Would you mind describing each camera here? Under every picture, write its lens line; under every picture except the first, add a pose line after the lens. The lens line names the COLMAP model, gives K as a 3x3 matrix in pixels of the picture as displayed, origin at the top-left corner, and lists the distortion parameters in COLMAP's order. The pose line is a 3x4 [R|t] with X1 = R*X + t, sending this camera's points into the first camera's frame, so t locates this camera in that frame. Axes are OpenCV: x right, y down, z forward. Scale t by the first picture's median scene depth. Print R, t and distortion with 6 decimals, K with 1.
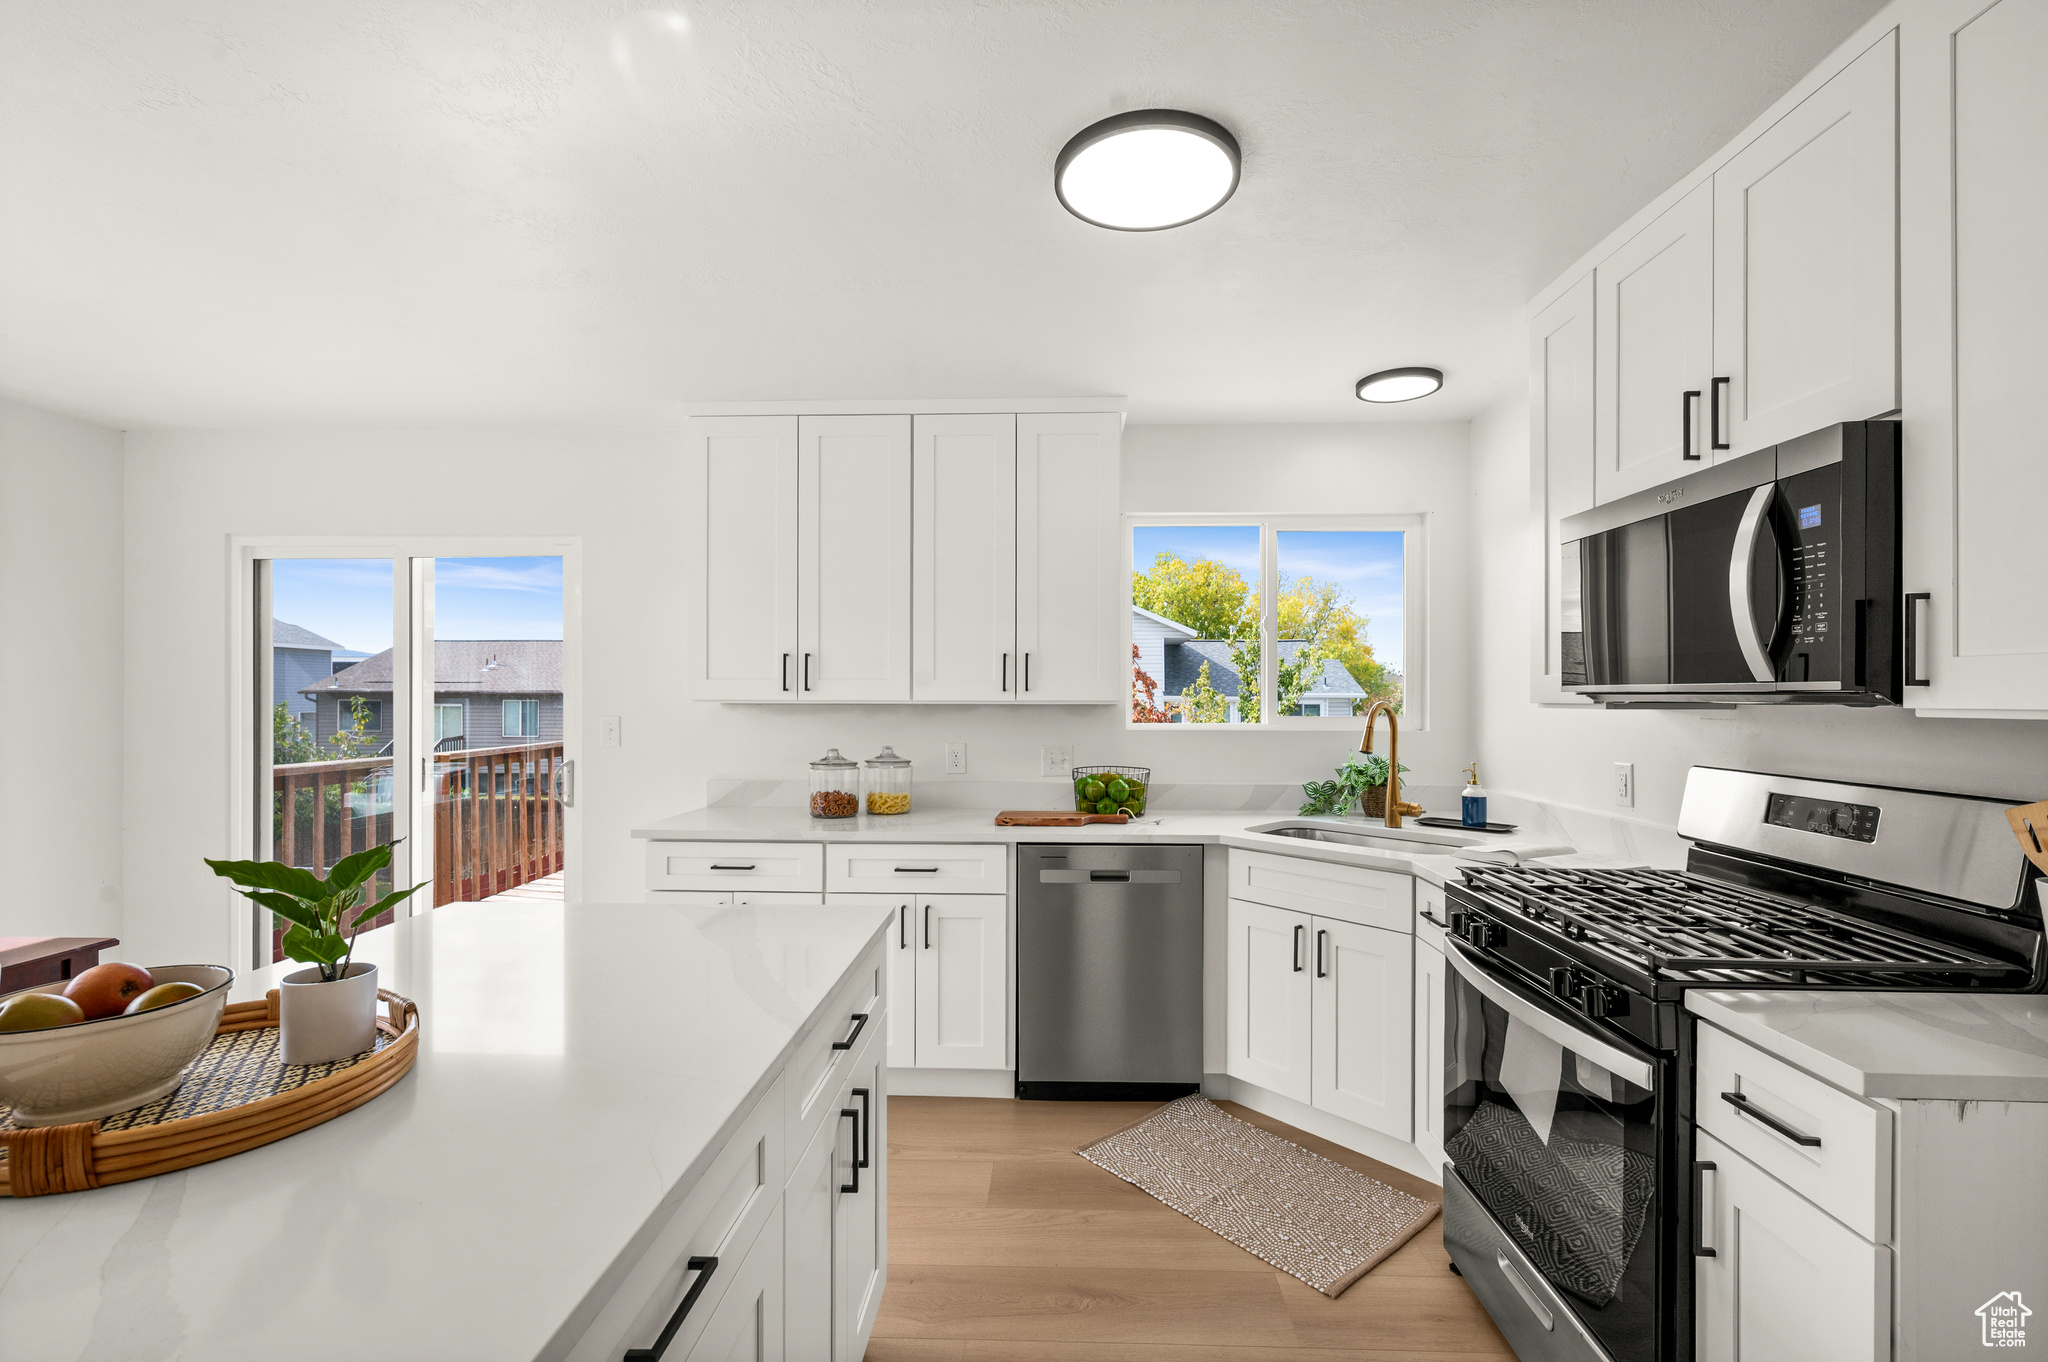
lens RADIAL K [[877.8, 0, 1040.8], [0, 877.8, 696.9], [0, 0, 1]] dist [0.002461, -0.004505]
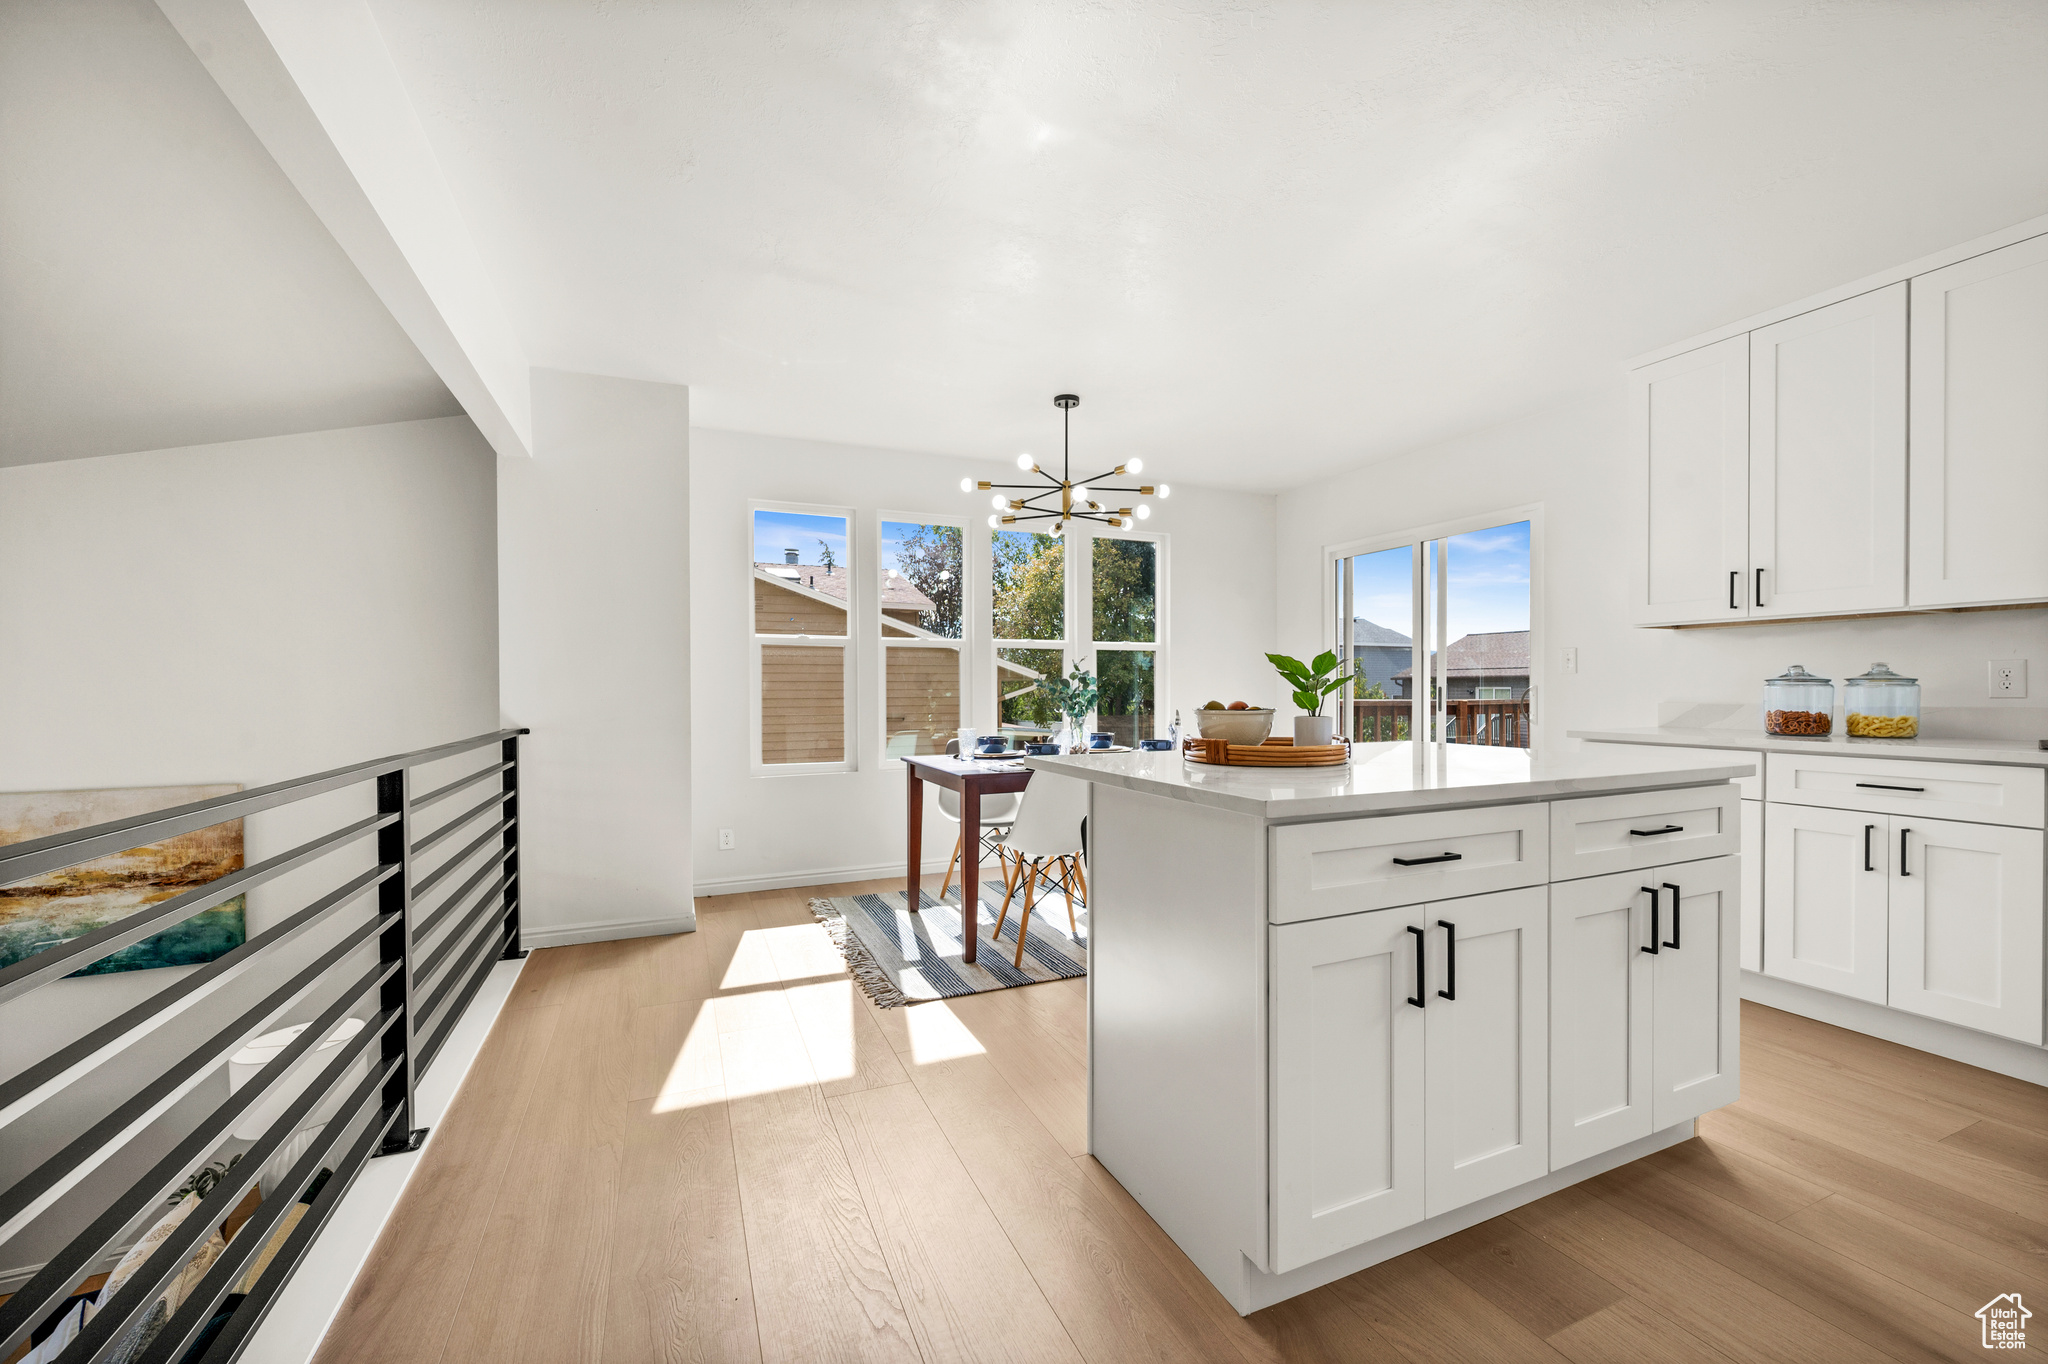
lens RADIAL K [[808.3, 0, 1029.4], [0, 808.3, 695.0], [0, 0, 1]] dist [-0.000401, -0.000020]
pose [[0.427590, 0.004172, -0.903963, 0.232604], [0.003741, 0.999973, 0.006385, 0.094890], [0.903965, -0.006112, 0.427563, -0.154944]]
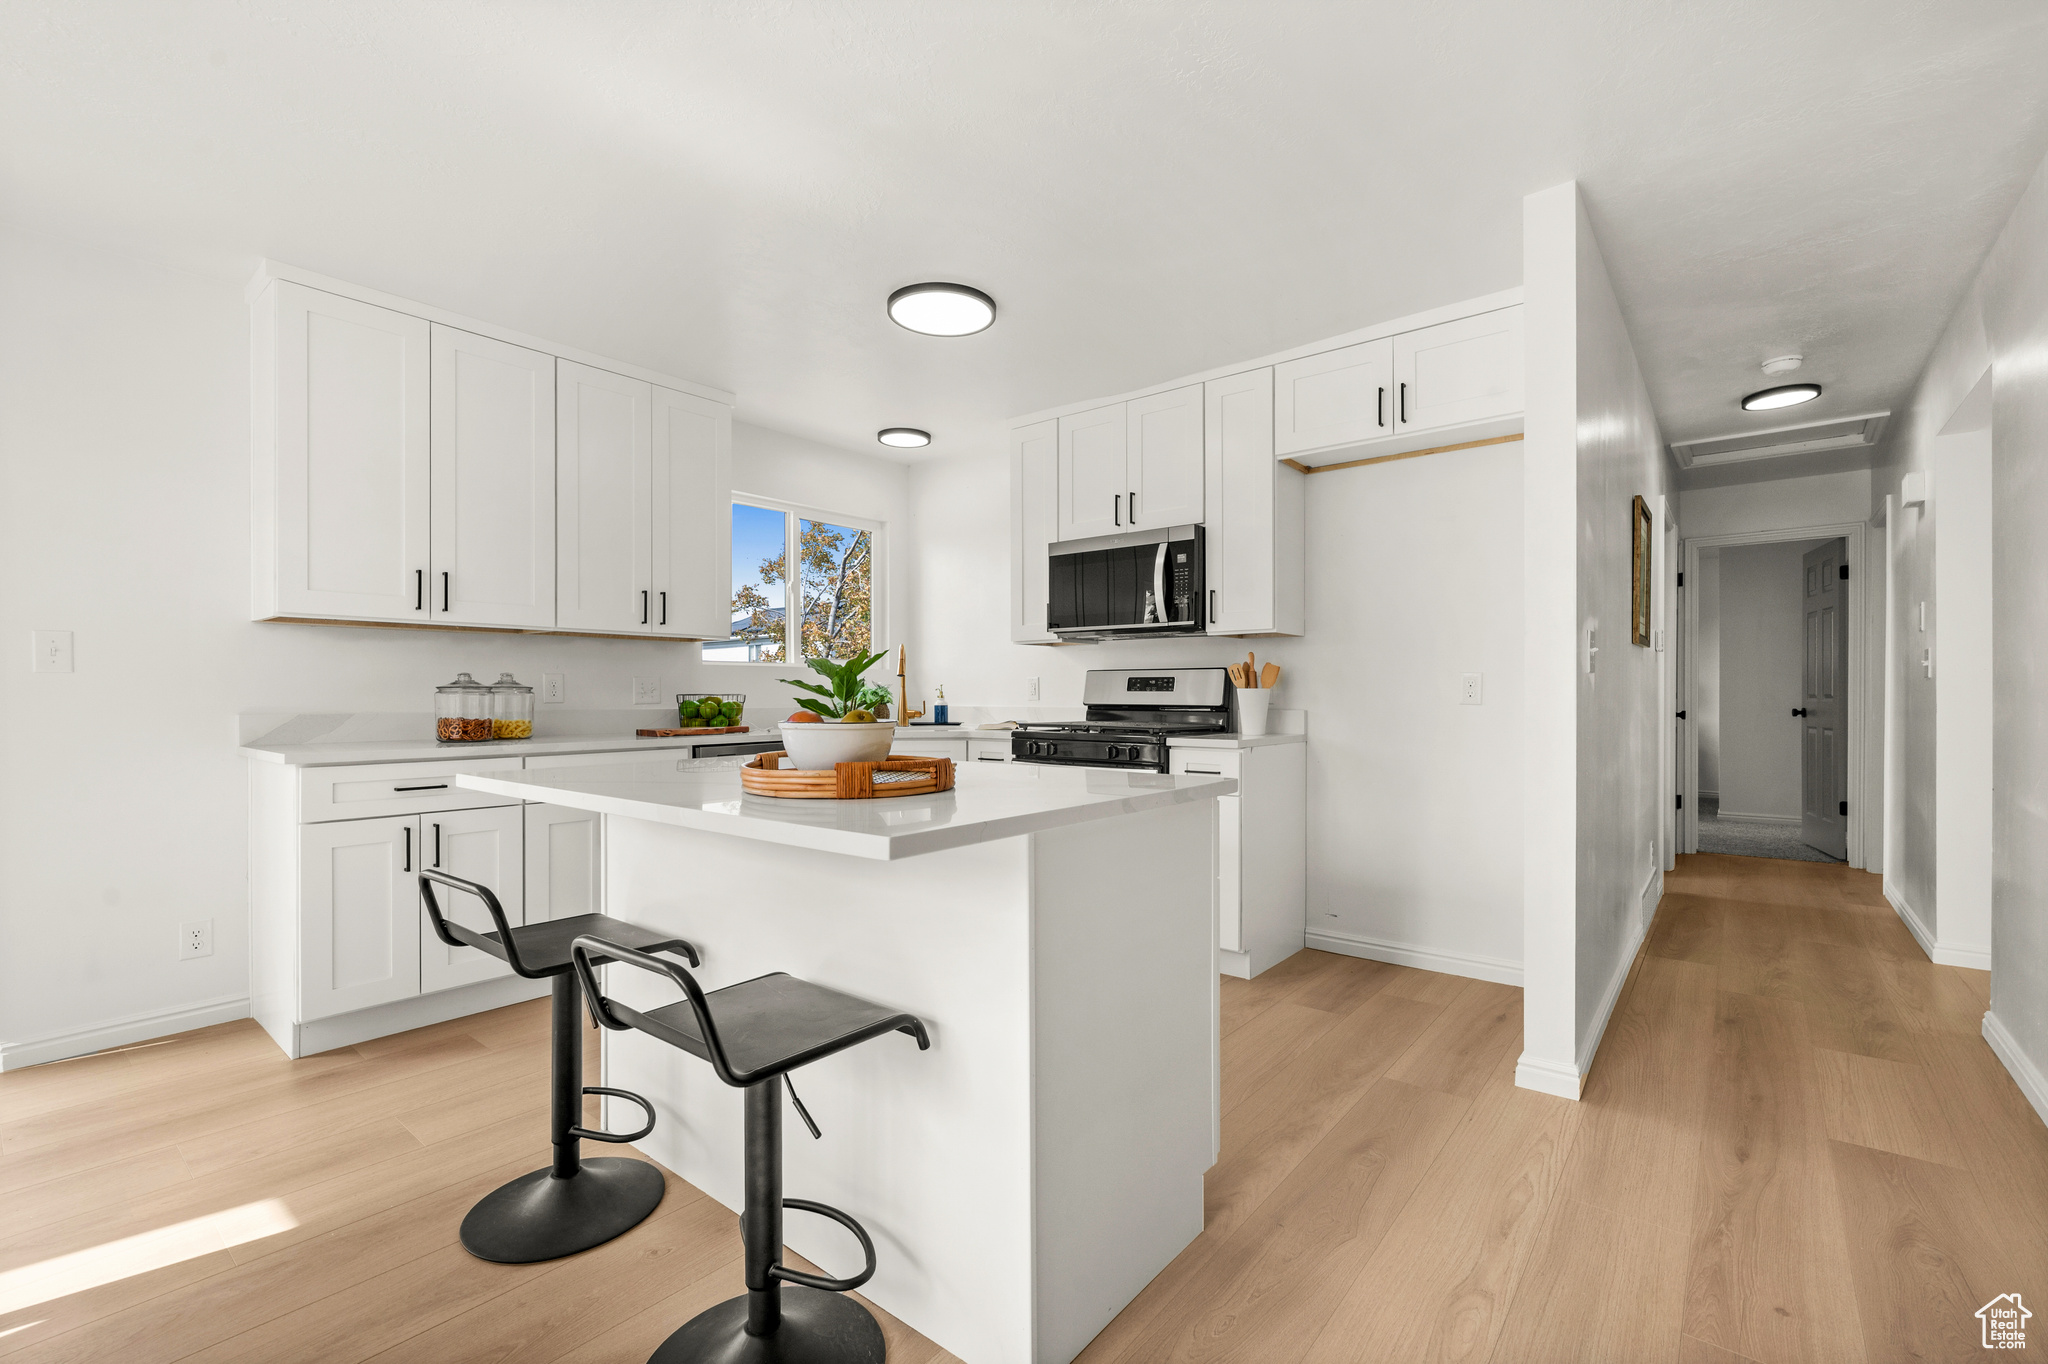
lens RADIAL K [[877.8, 0, 1040.8], [0, 877.8, 697.9], [0, 0, 1]] dist [0.002461, -0.004505]
pose [[0.598313, -0.007816, 0.801224, -0.728640], [0.003540, 0.999968, 0.007112, 0.094408], [-0.801254, -0.001419, 0.598322, -0.113867]]
